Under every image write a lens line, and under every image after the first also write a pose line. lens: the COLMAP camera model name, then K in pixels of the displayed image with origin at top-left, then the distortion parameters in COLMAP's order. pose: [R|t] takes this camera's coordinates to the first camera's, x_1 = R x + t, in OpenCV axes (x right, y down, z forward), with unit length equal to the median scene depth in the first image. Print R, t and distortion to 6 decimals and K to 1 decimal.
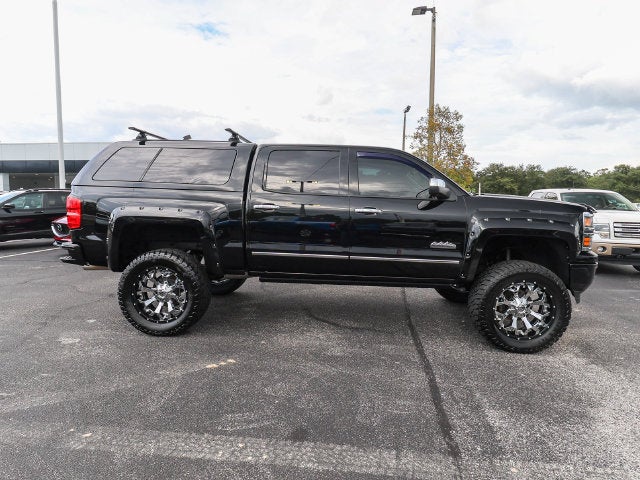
lens RADIAL K [[391.9, 0, 320.0], [0, 391.9, 240.0], [0, 0, 1]] dist [0.003531, -0.002223]
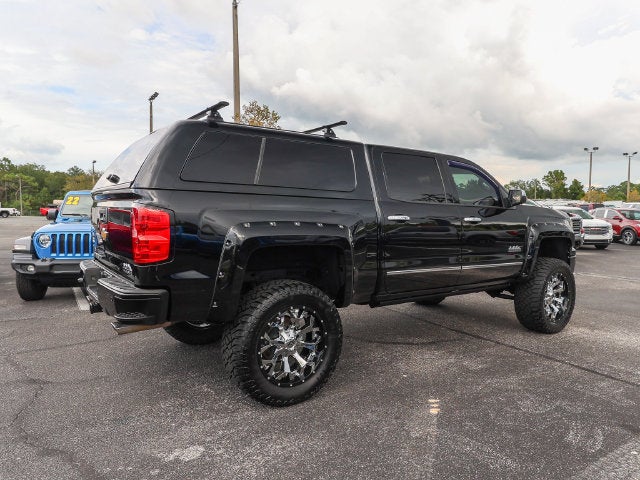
lens RADIAL K [[455.1, 0, 320.0], [0, 455.1, 240.0], [0, 0, 1]] dist [-0.000140, 0.000207]
pose [[0.773263, -0.051586, 0.631984, -0.915359], [0.067673, 0.997707, -0.001363, -0.047231], [-0.630464, 0.043823, 0.774980, 0.341089]]
